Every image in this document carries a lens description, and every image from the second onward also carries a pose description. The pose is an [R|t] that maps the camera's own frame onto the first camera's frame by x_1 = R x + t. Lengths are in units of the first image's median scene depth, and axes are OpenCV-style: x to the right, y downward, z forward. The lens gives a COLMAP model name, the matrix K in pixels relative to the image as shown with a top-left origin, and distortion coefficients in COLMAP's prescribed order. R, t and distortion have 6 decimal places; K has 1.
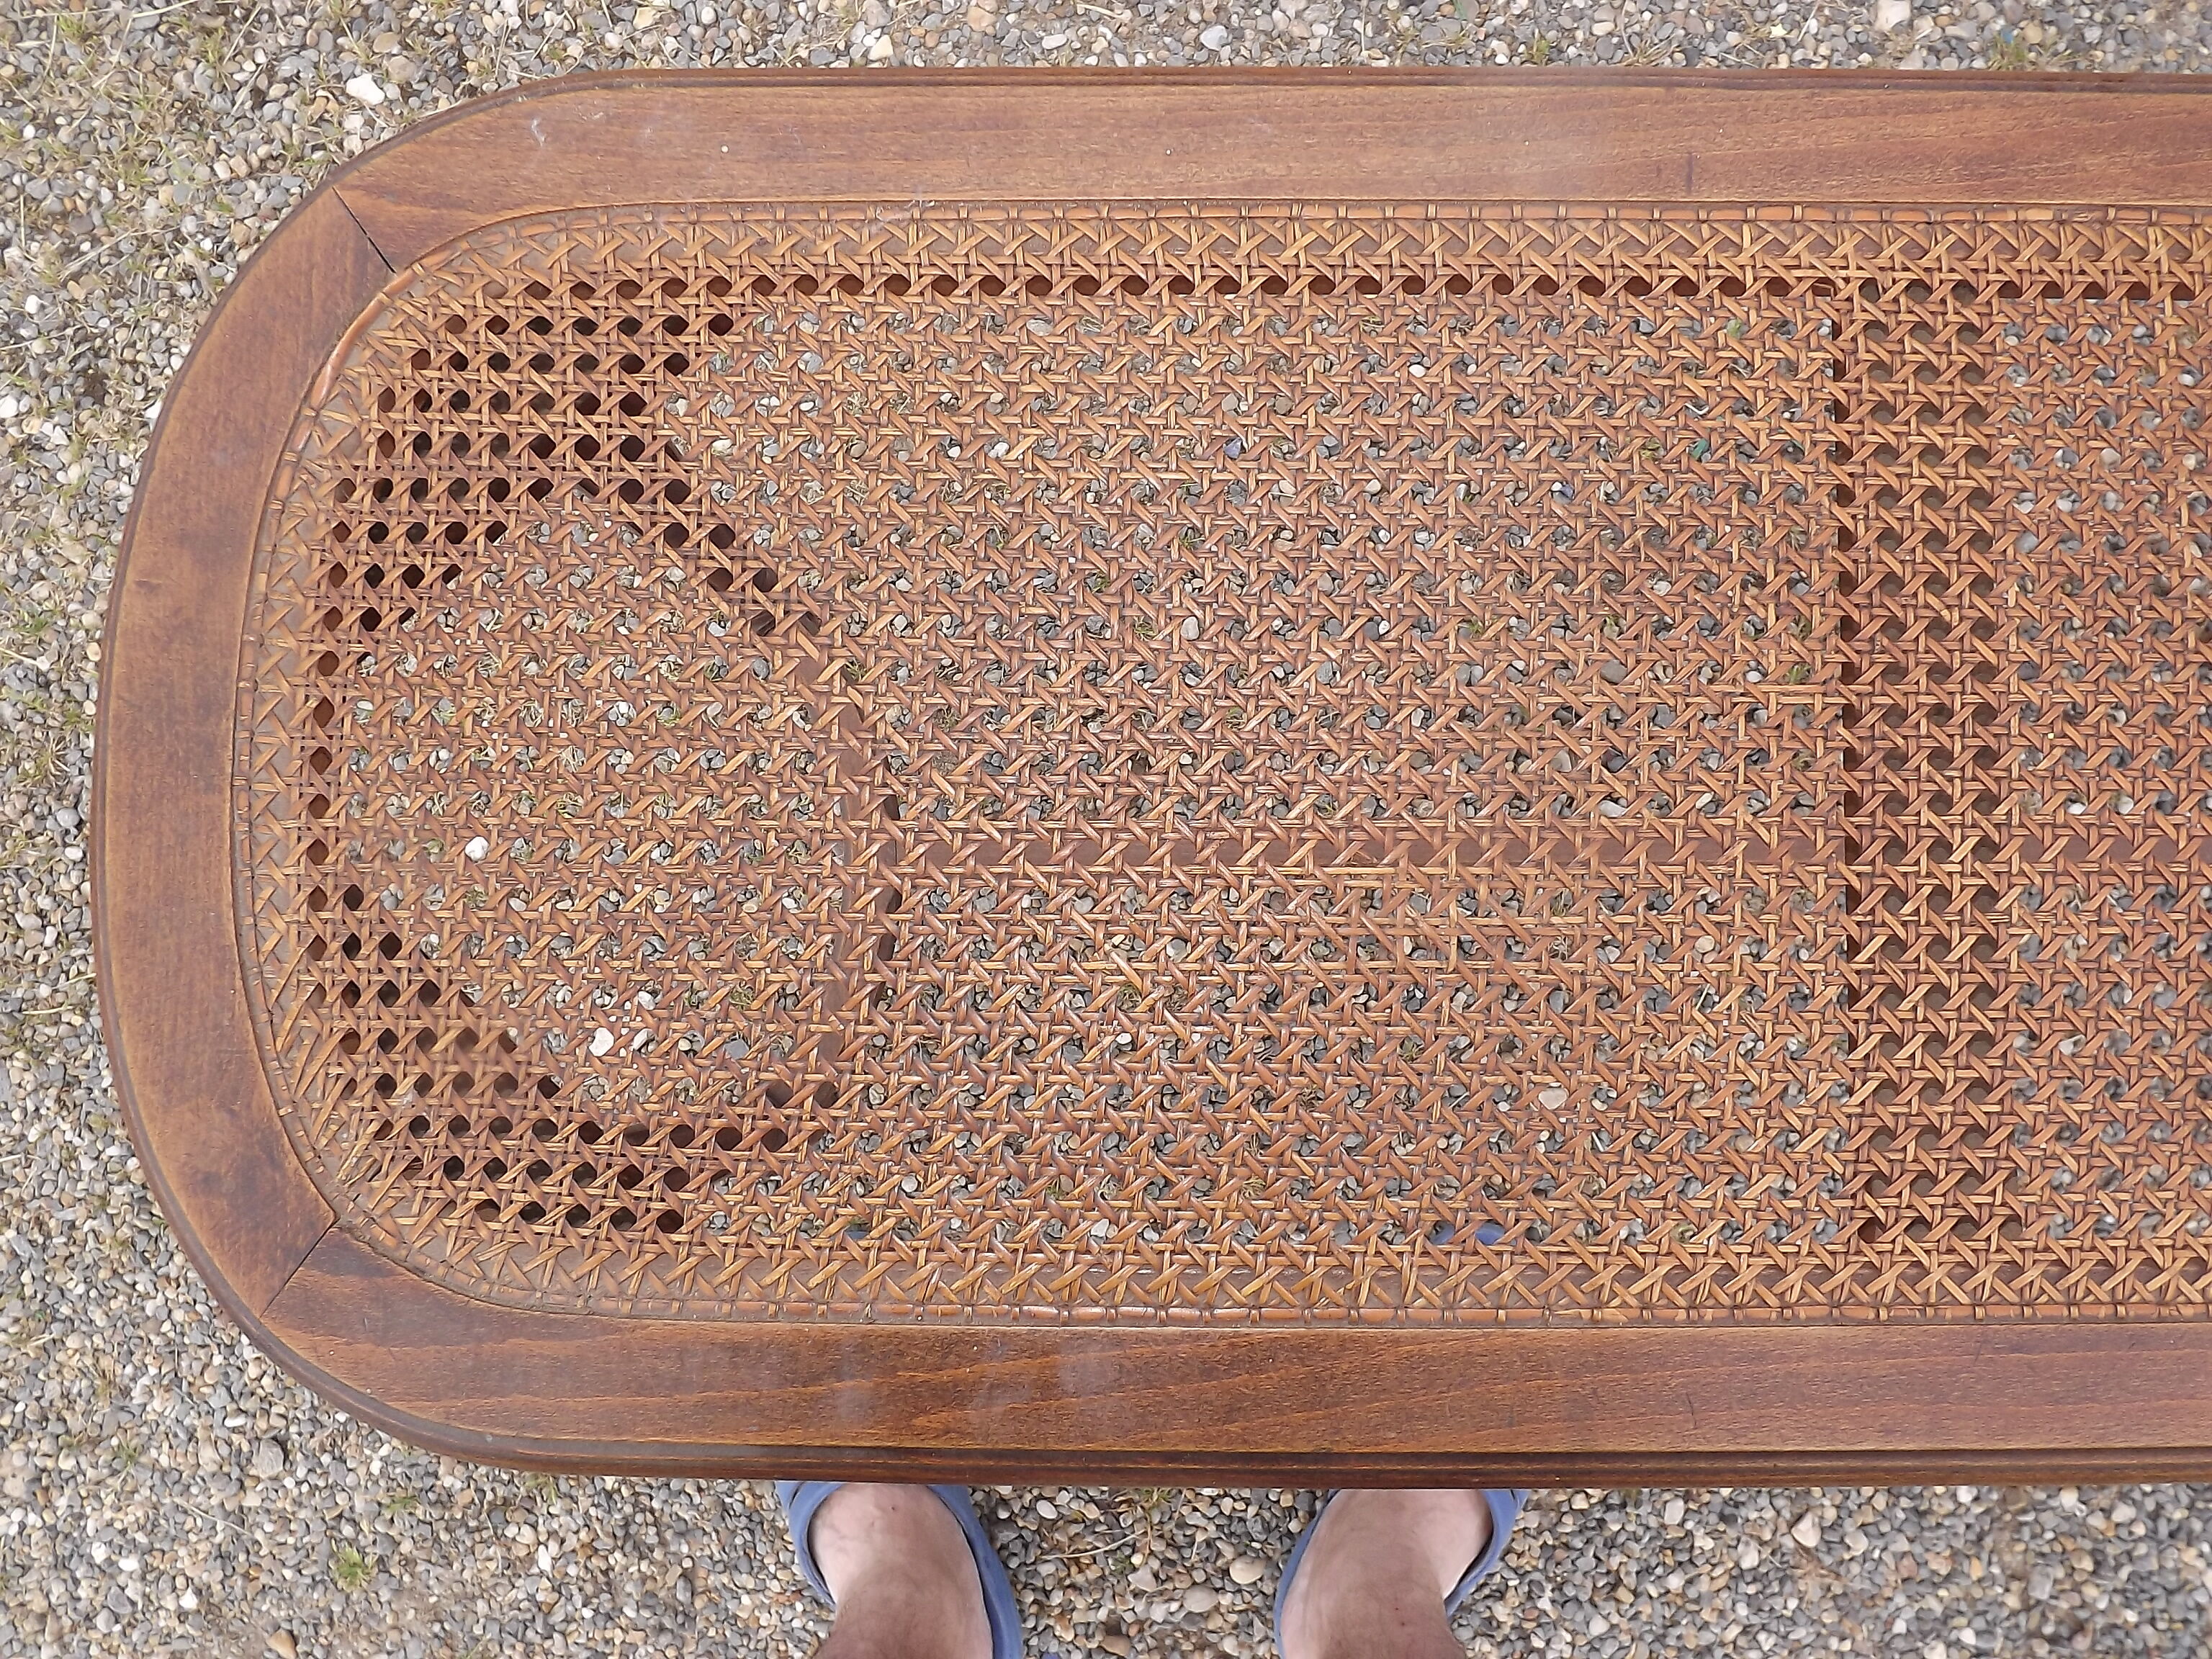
lens RADIAL K [[1597.8, 0, 1105.1], [0, 1597.8, 841.1], [0, 0, 1]] dist [-0.058460, 0.014931]
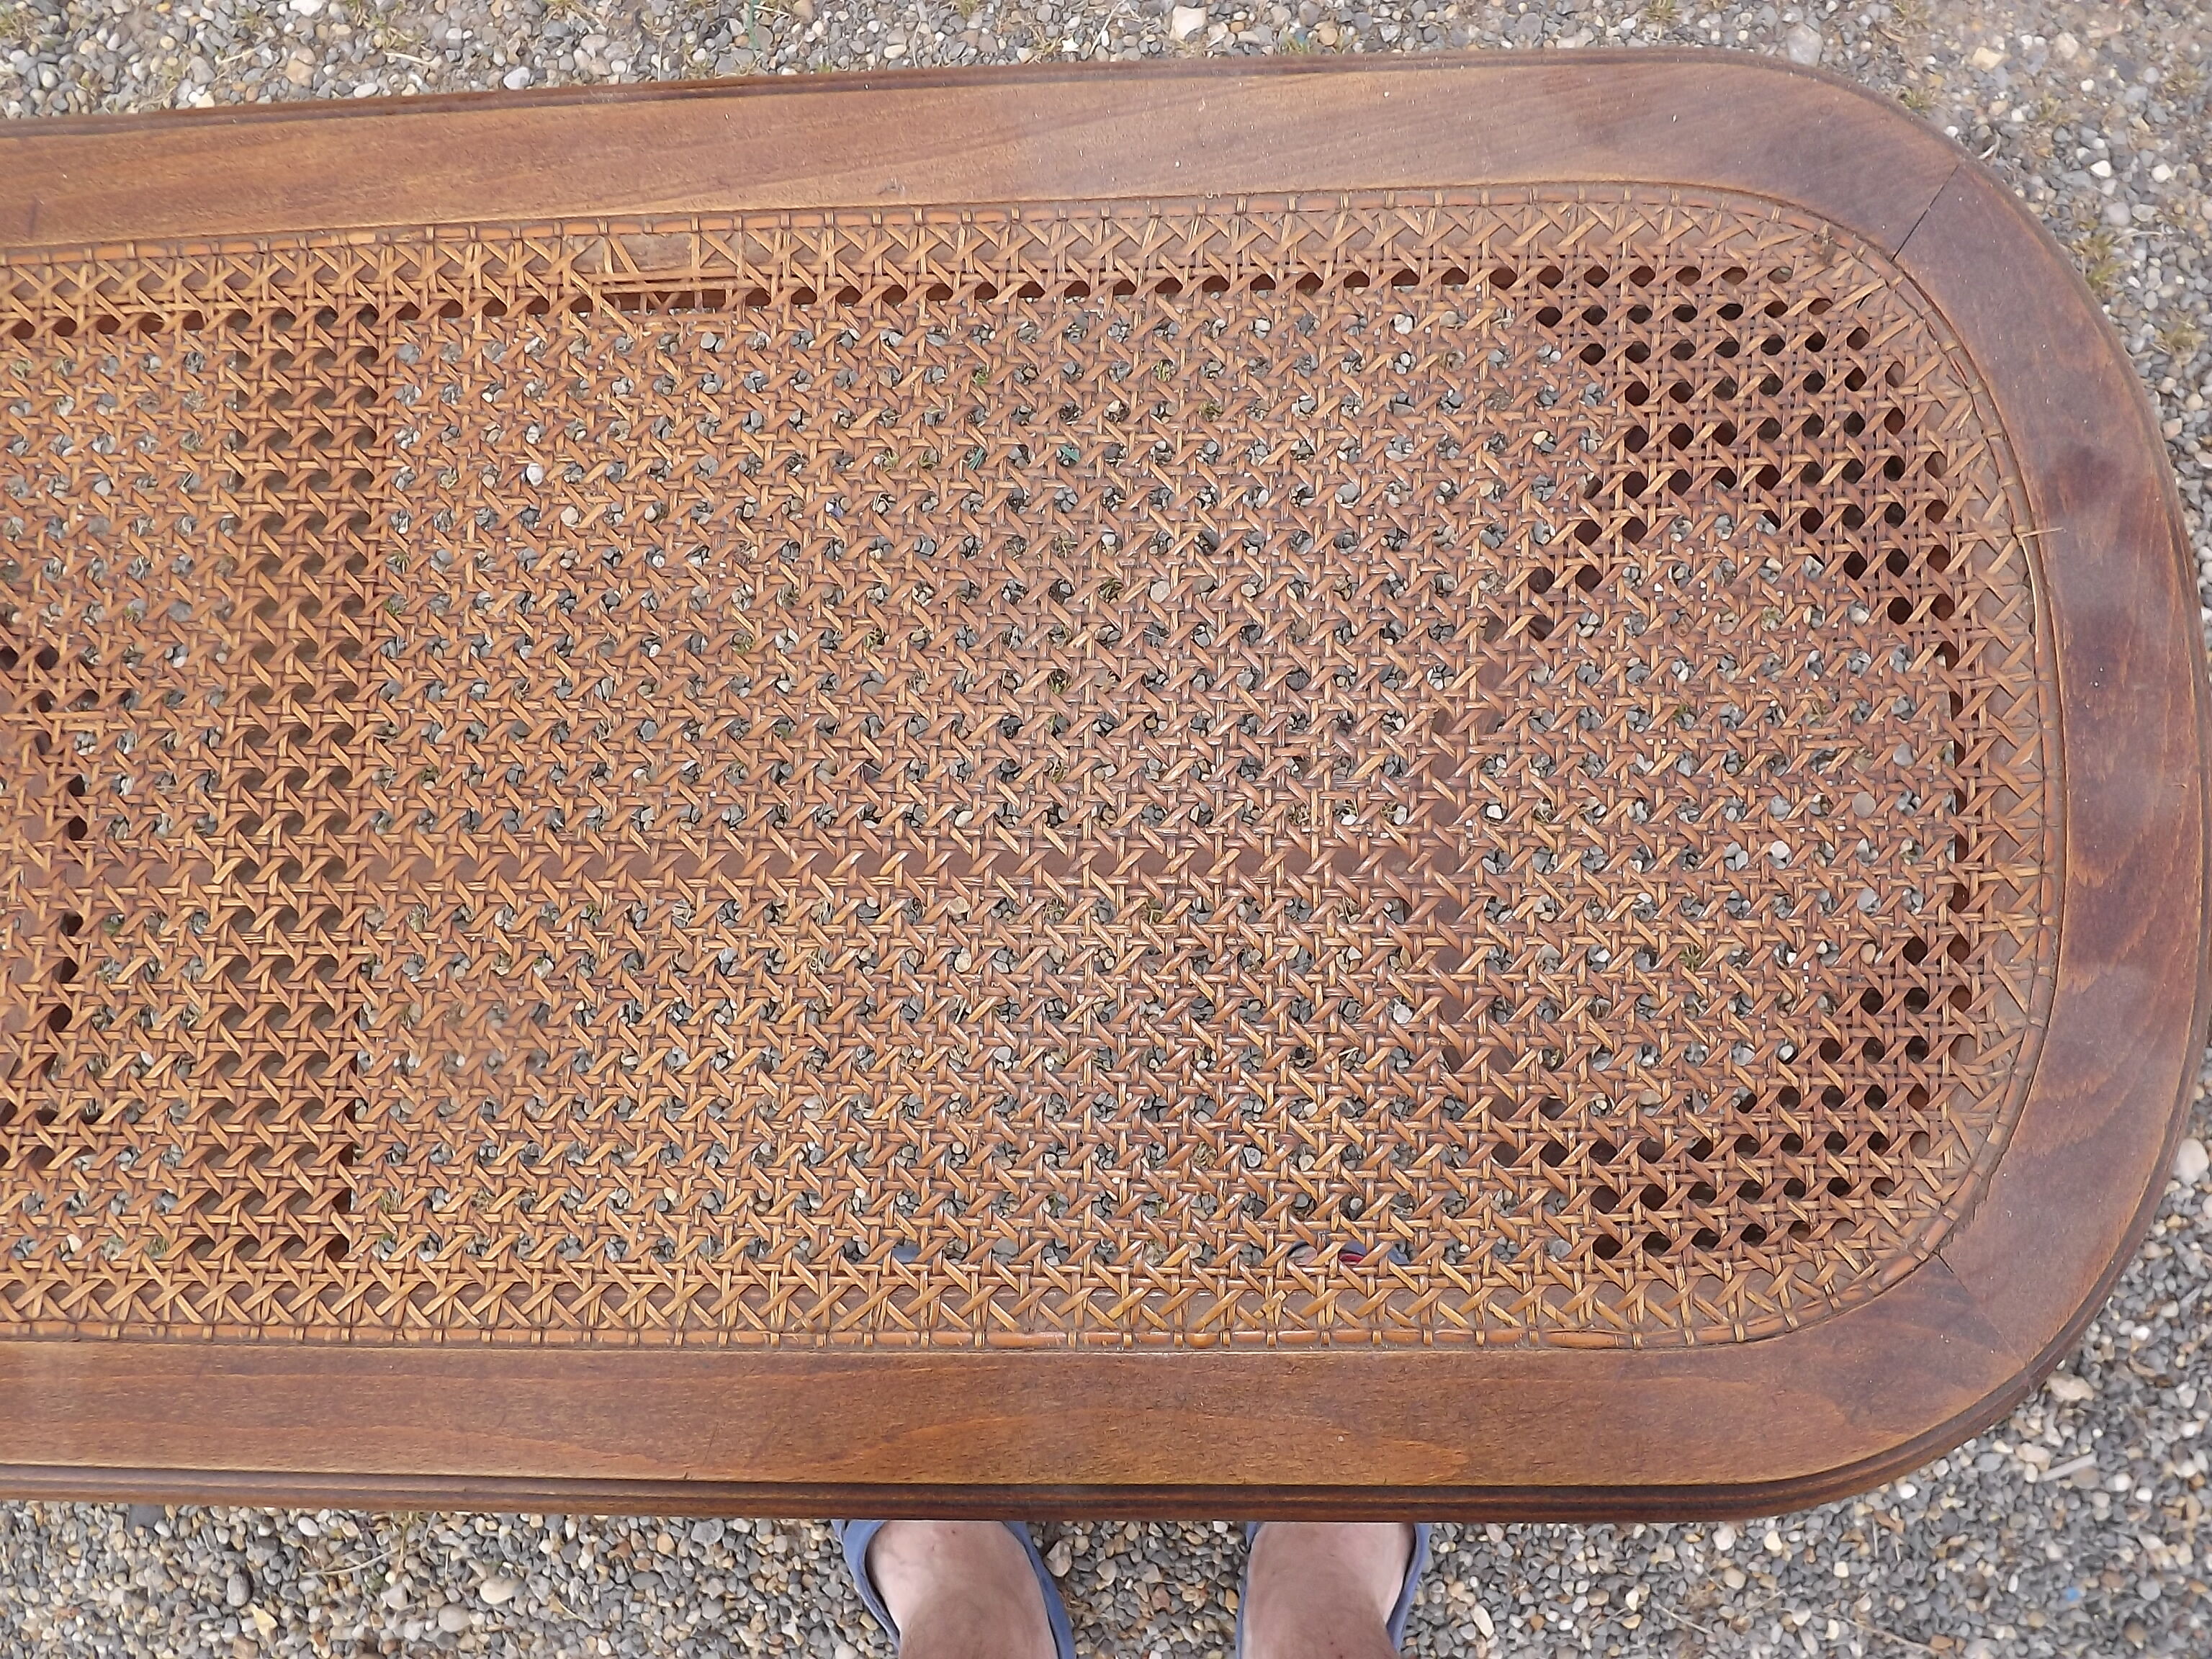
lens RADIAL K [[1598.0, 0, 1128.4], [0, 1598.0, 832.0], [0, 0, 1]] dist [-0.060961, 0.018930]
pose [[0.999613, -0.016770, -0.022215, 0.522453], [0.016349, 0.999686, -0.018974, 0.004089], [0.022526, 0.018604, 0.999573, 0.003191]]
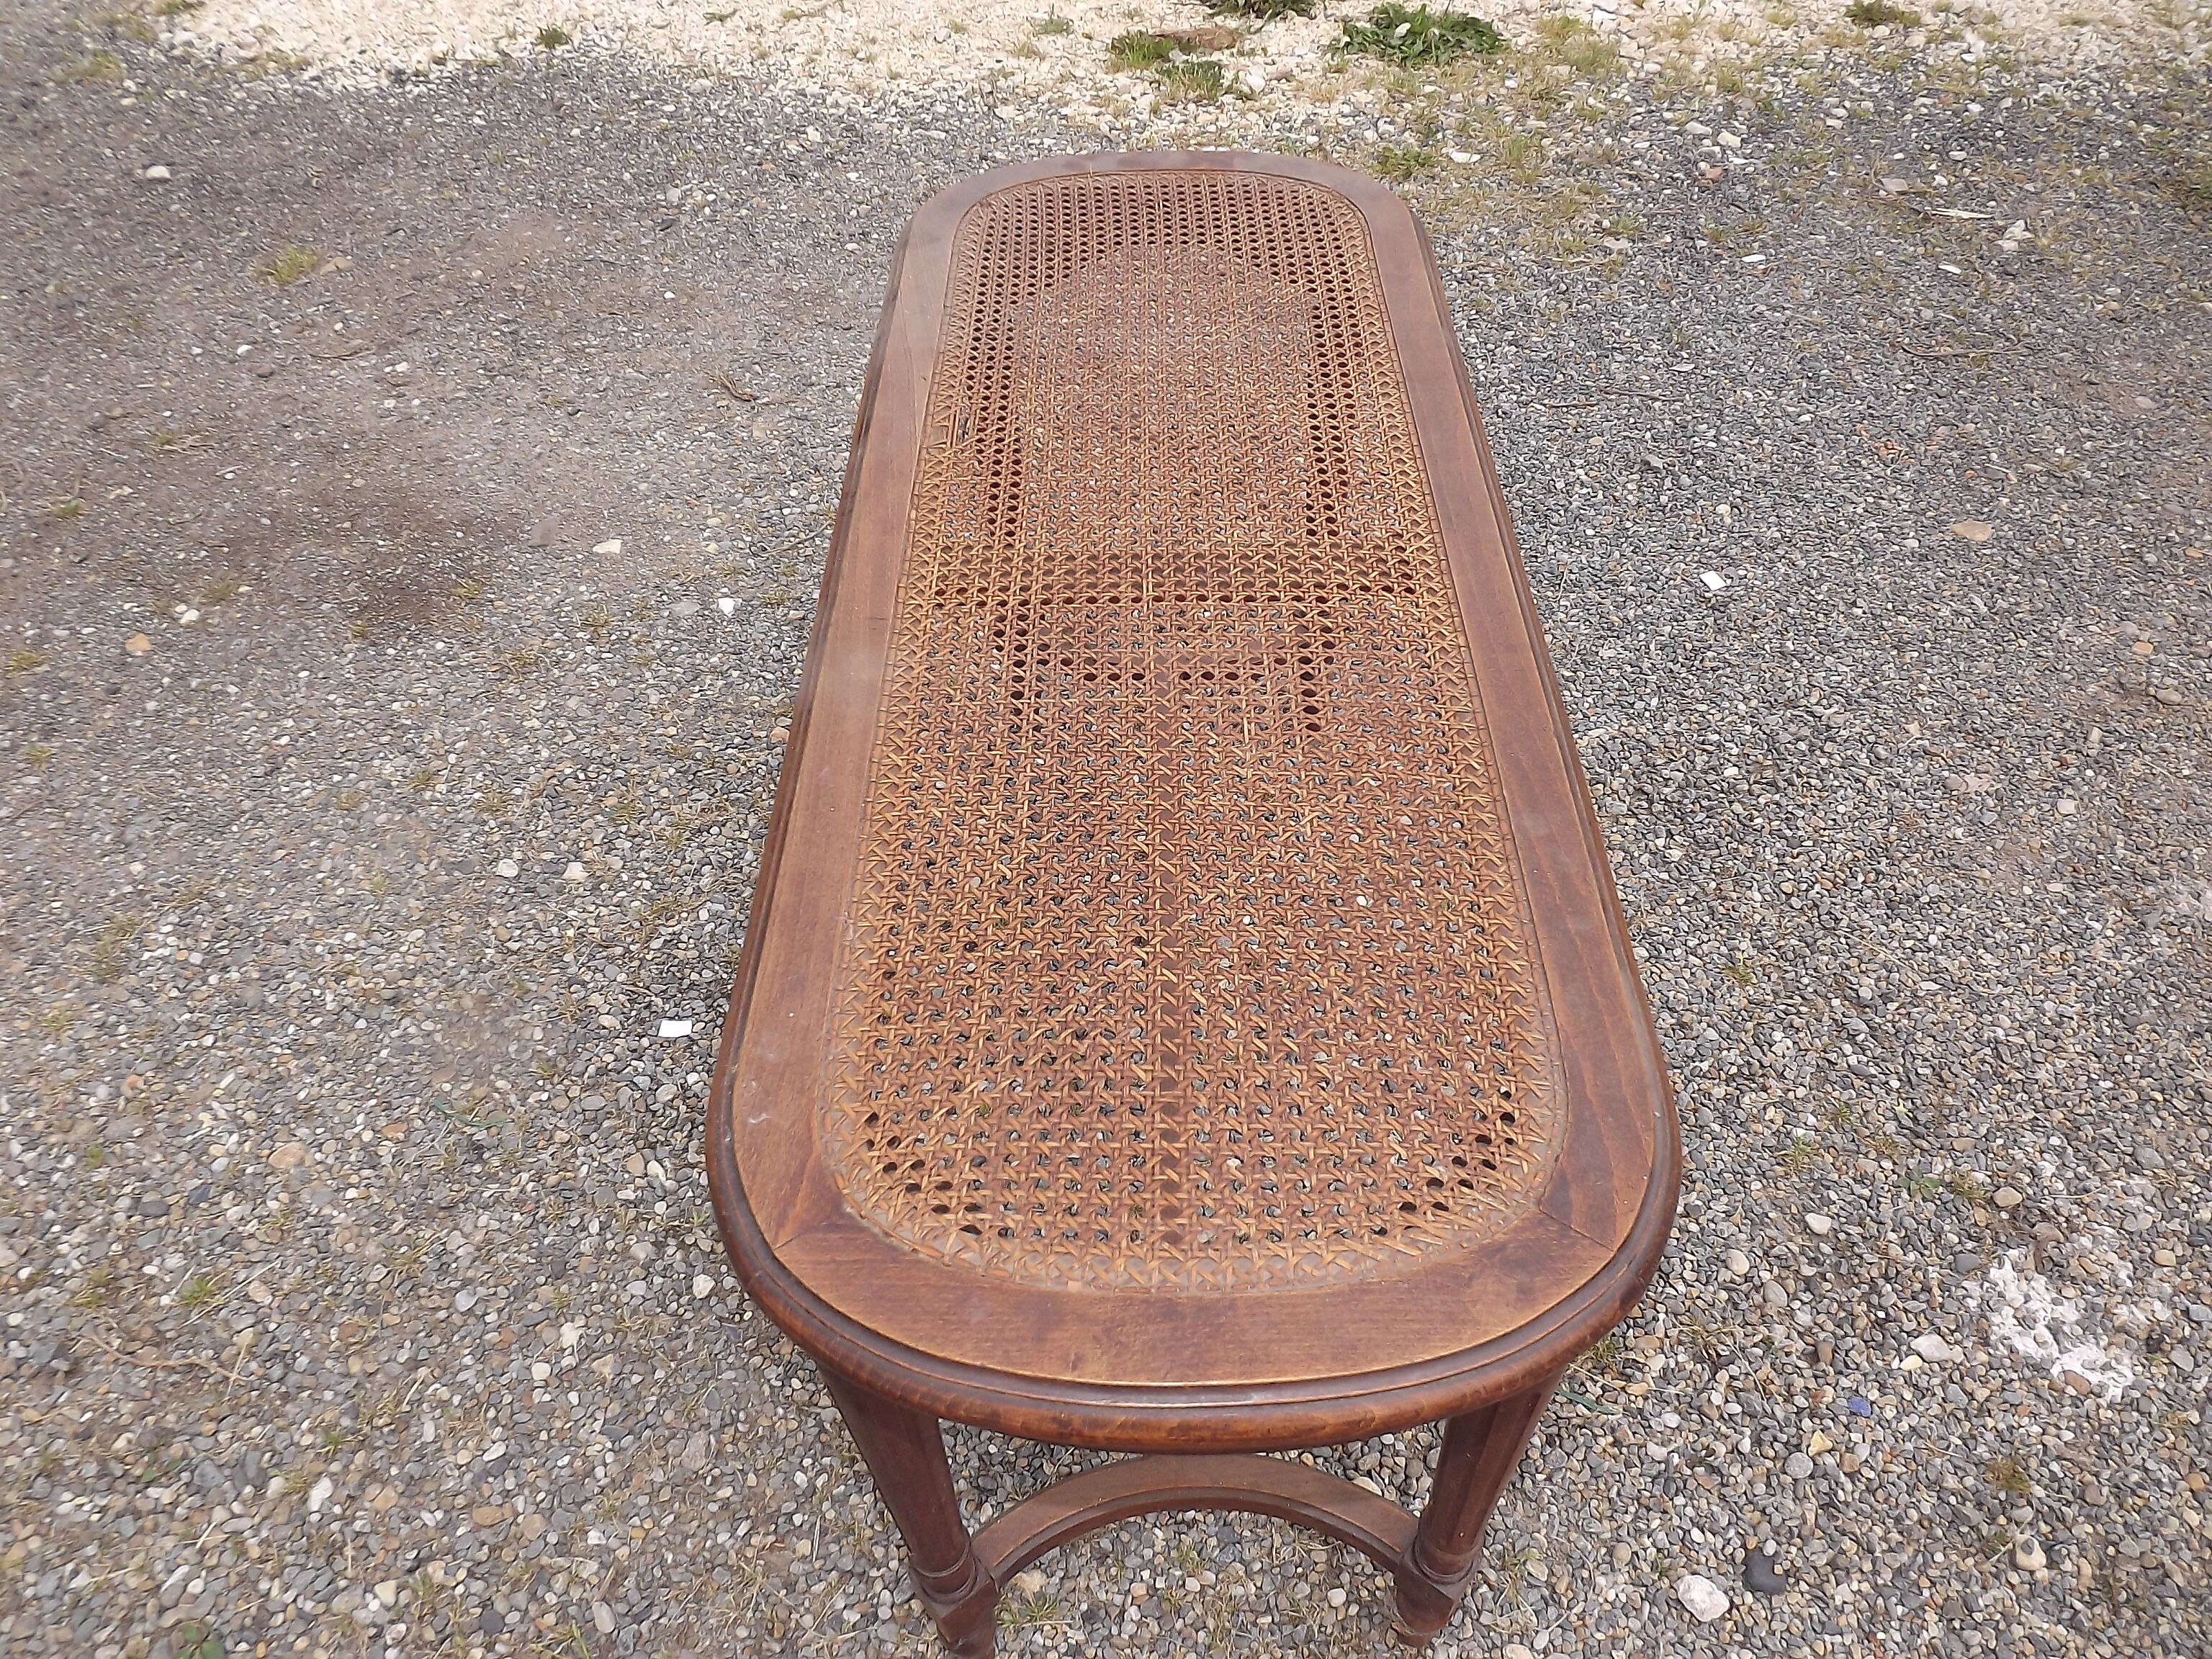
lens RADIAL K [[1598.0, 0, 1128.4], [0, 1598.0, 832.0], [0, 0, 1]] dist [-0.060961, 0.018930]
pose [[-0.004009, -0.705916, 0.708285, -0.559901], [0.998532, 0.035428, 0.040962, -0.086789], [-0.054009, 0.707409, 0.704738, -0.103329]]
